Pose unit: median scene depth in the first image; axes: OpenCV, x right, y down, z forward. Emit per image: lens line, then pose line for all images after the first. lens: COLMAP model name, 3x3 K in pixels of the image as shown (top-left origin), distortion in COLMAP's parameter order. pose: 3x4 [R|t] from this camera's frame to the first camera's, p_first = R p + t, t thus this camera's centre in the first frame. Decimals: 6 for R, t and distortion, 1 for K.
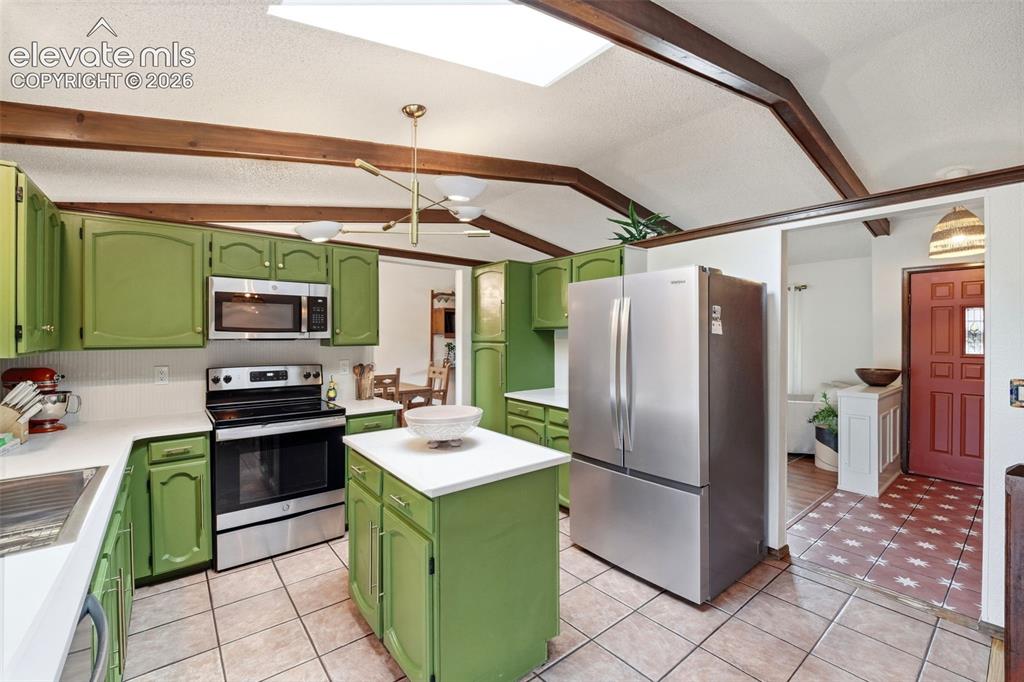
lens RADIAL K [[426.3, 0, 512.8], [0, 426.3, 336.0], [0, 0, 1]] dist [-0.008111, -0.003660]
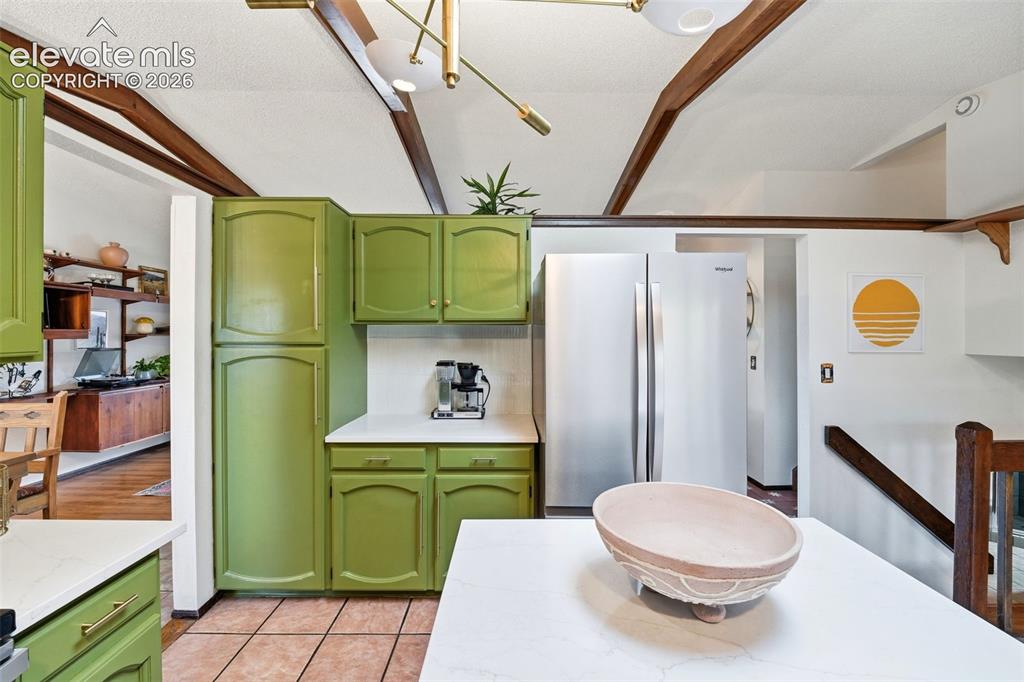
lens RADIAL K [[449.4, 0, 513.1], [0, 449.4, 334.9], [0, 0, 1]] dist [0.001667, 0.000146]
pose [[0.610883, -0.000380, 0.791721, -0.334195], [0.000944, 1.000000, -0.000249, 0.001888], [-0.791721, 0.000900, 0.610883, 0.445173]]
